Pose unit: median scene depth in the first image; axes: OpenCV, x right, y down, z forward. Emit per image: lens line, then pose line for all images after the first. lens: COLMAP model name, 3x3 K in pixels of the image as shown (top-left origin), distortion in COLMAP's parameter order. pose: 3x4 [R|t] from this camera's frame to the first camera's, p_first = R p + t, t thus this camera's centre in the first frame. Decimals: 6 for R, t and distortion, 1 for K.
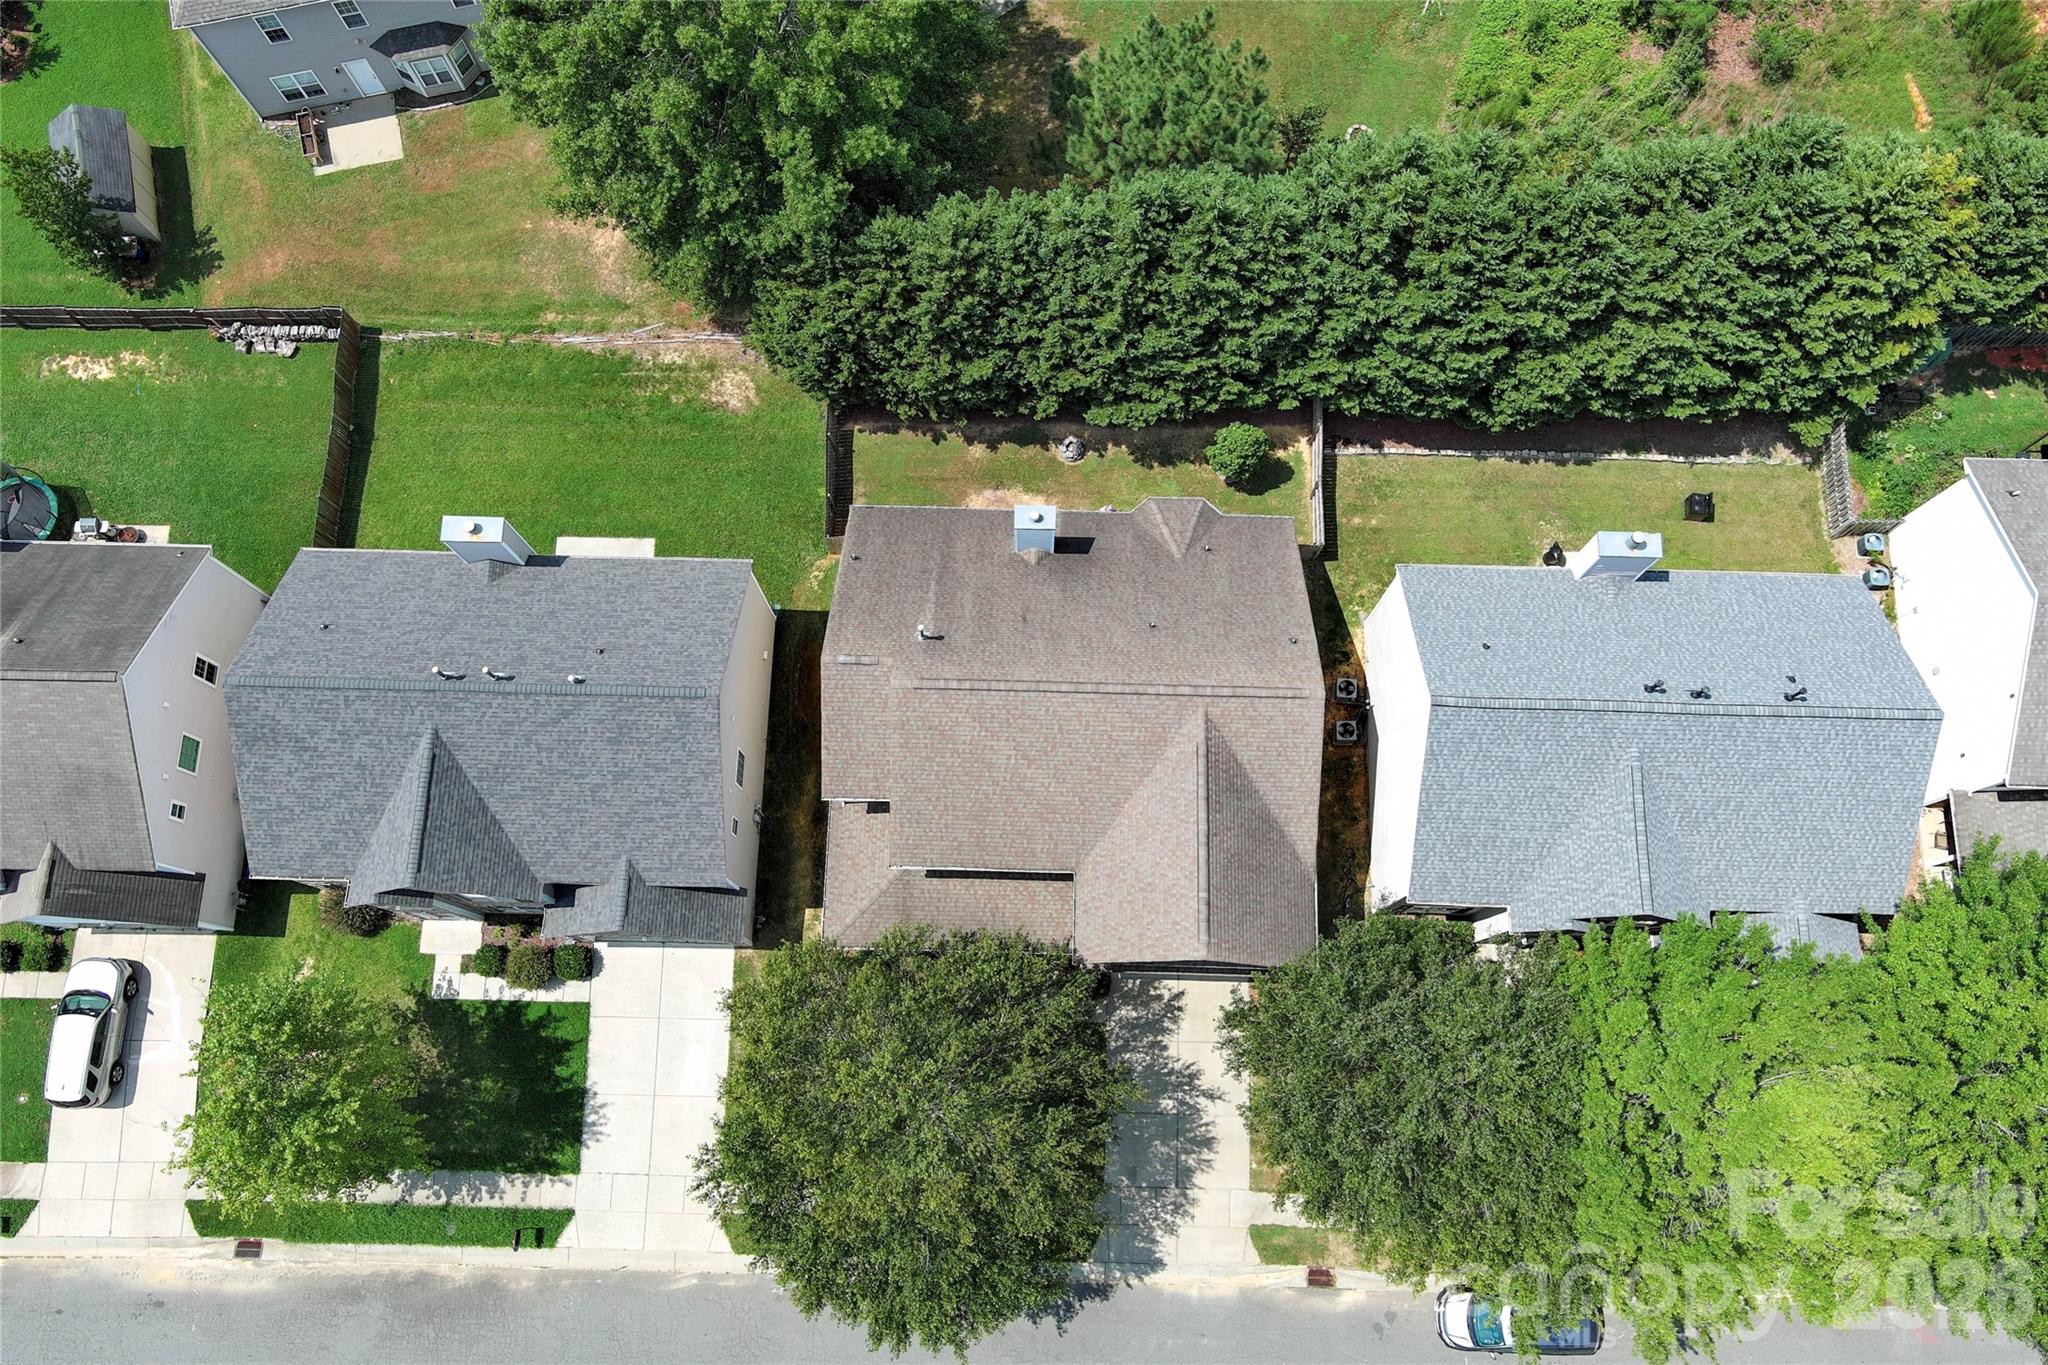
lens RADIAL K [[1576.0, 0, 1028.4], [0, 1576.0, 677.5], [0, 0, 1]] dist [0.015912, -0.007909]
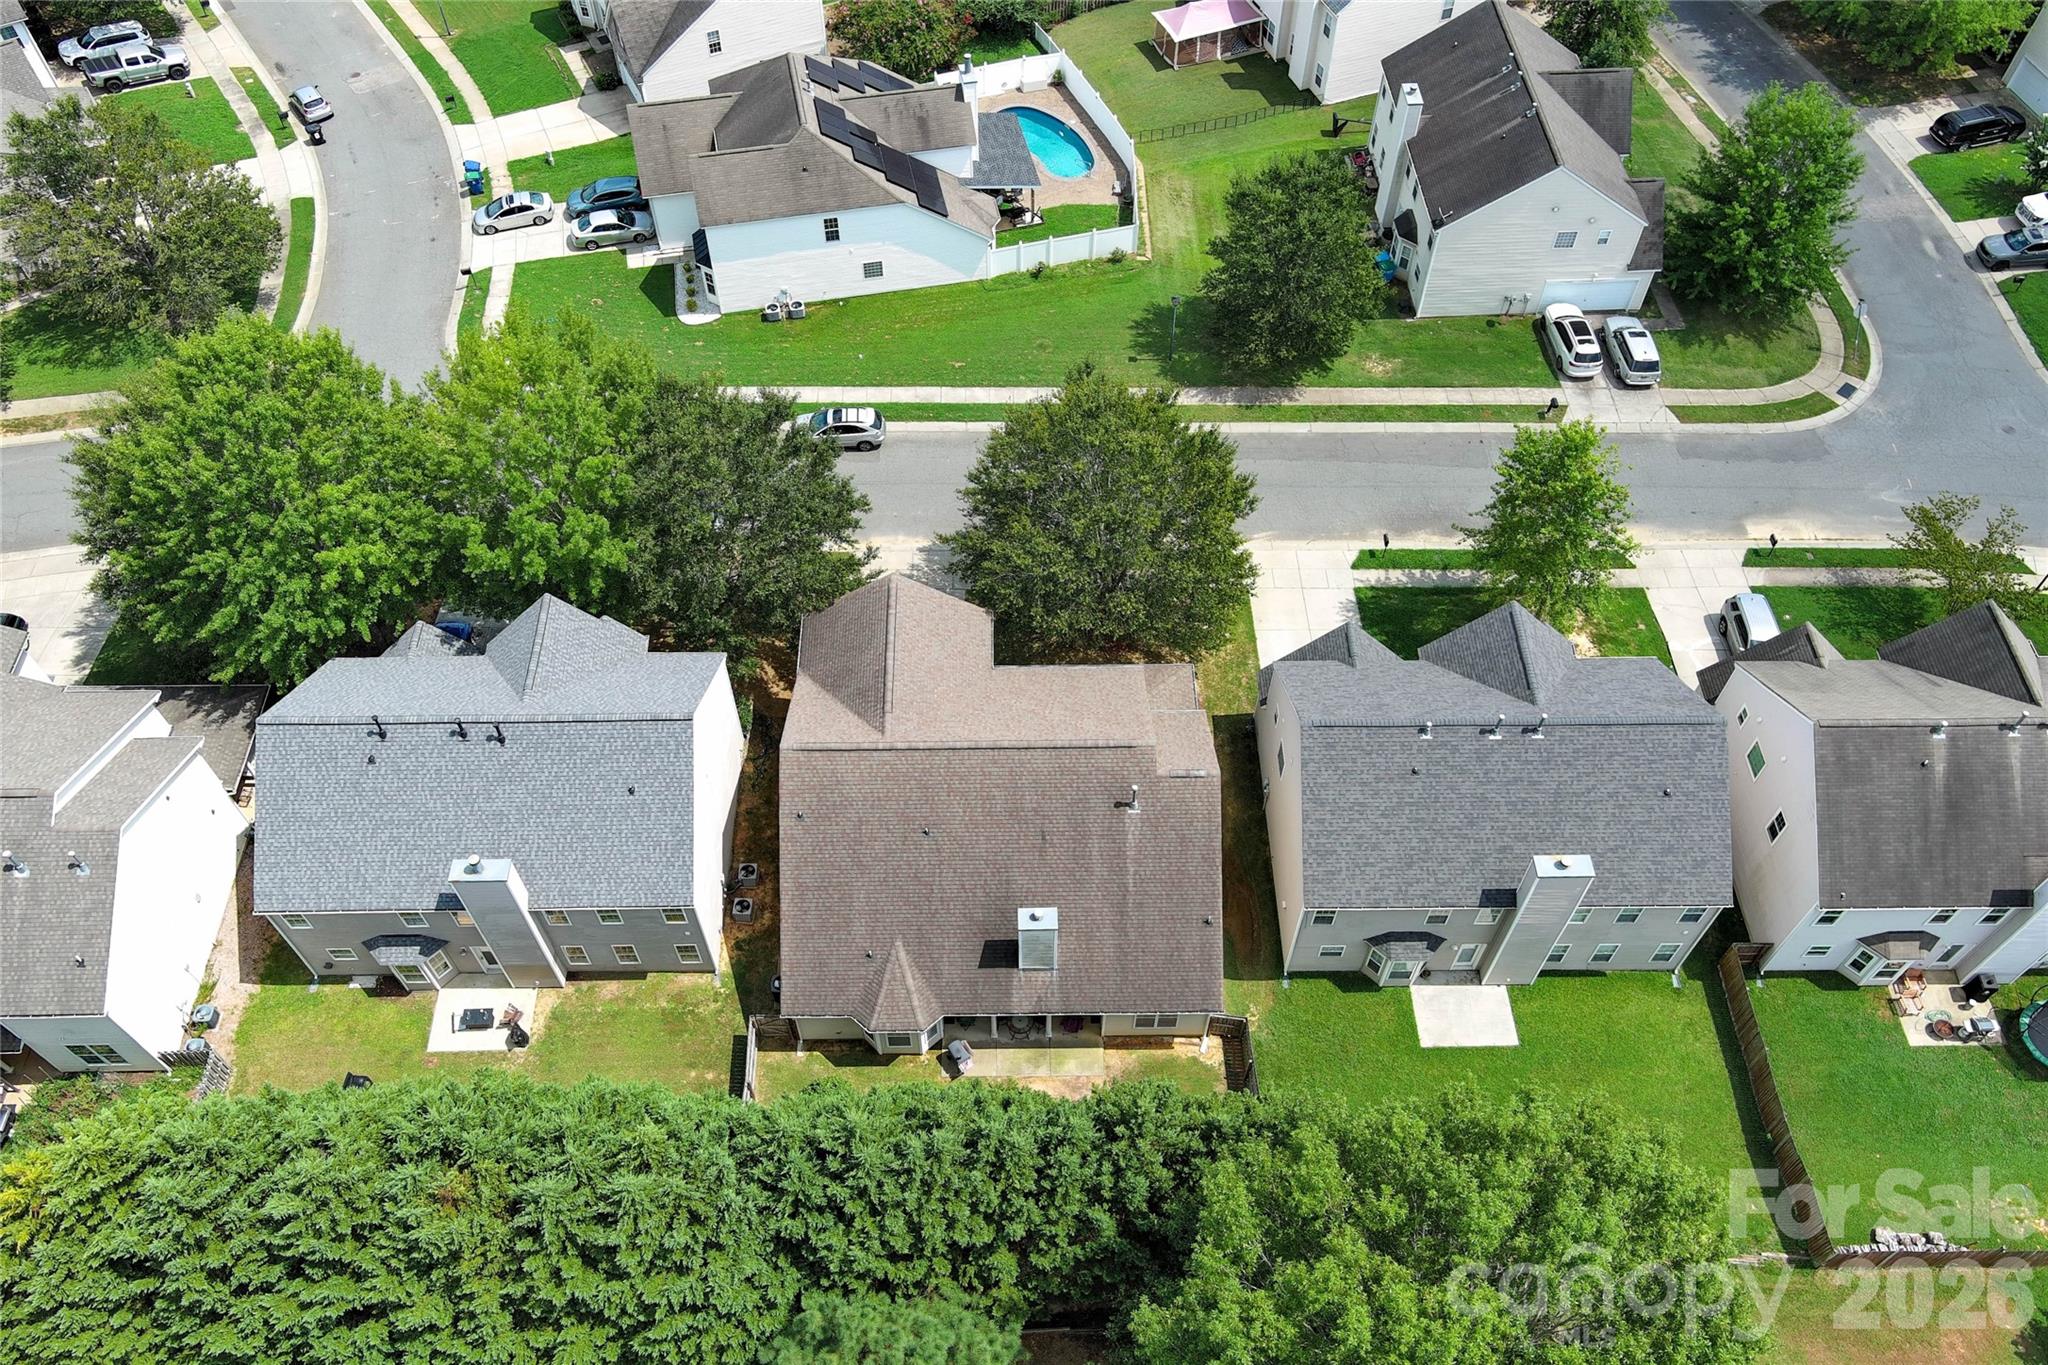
lens RADIAL K [[1576.0, 0, 1021.7], [0, 1576.0, 691.4], [0, 0, 1]] dist [0.015912, -0.007909]
pose [[-0.999328, 0.029962, -0.021105, 0.031003], [-0.035253, -0.628389, 0.777100, -0.783862], [0.010021, 0.777322, 0.629023, 0.219083]]
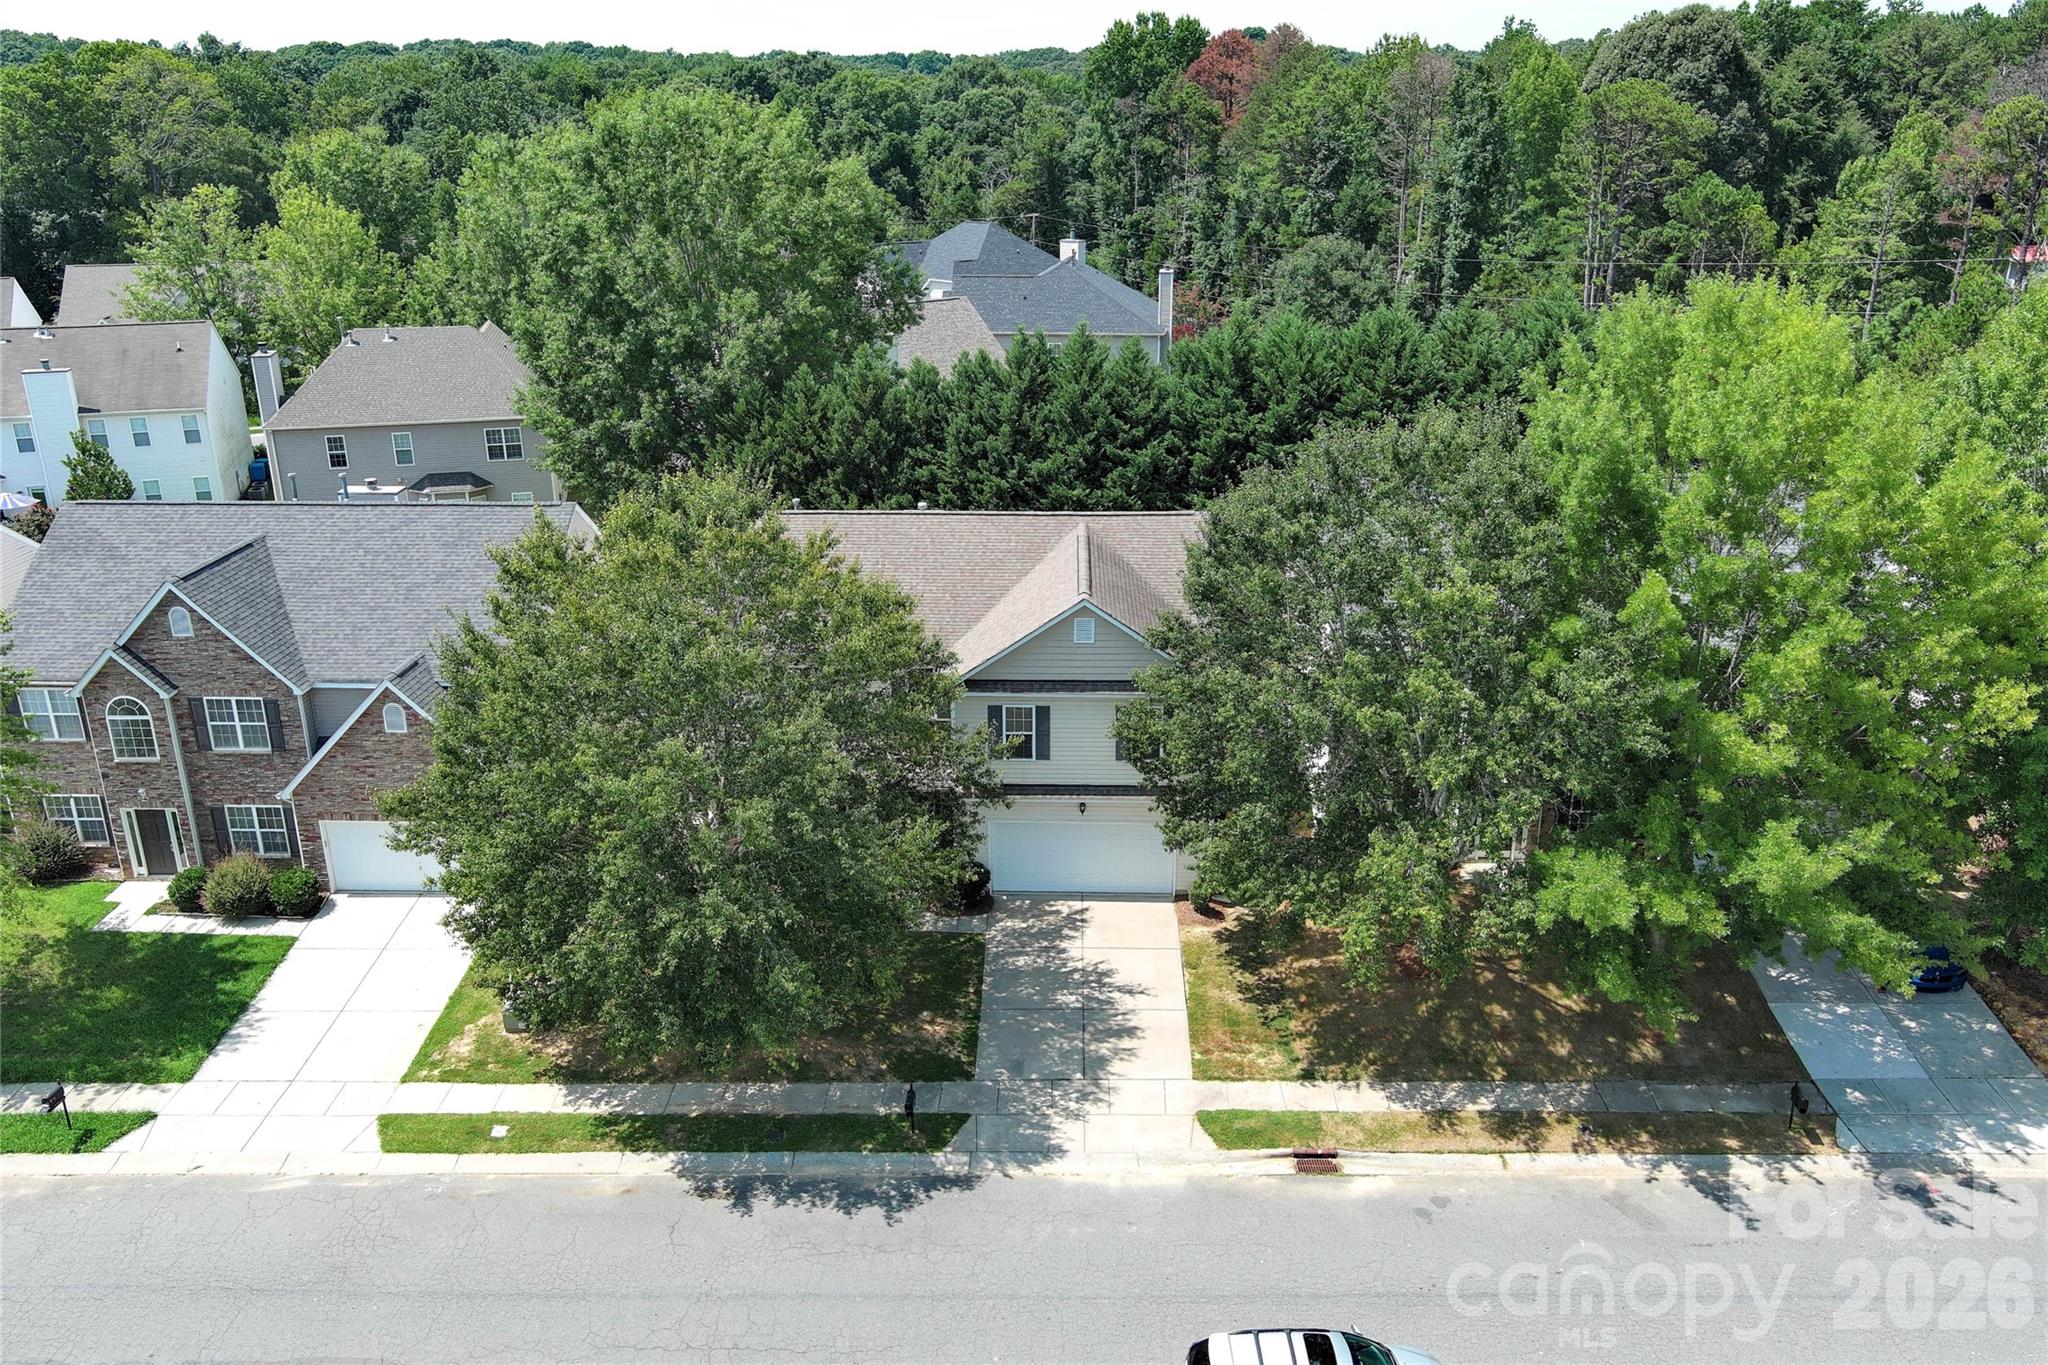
lens RADIAL K [[1576.0, 0, 1025.1], [0, 1576.0, 678.4], [0, 0, 1]] dist [0.015912, -0.007909]
pose [[0.999992, 0.001043, -0.003836, 0.071530], [-0.003750, 0.567932, -0.823067, 0.769385], [0.001320, 0.823075, 0.567932, 0.483162]]
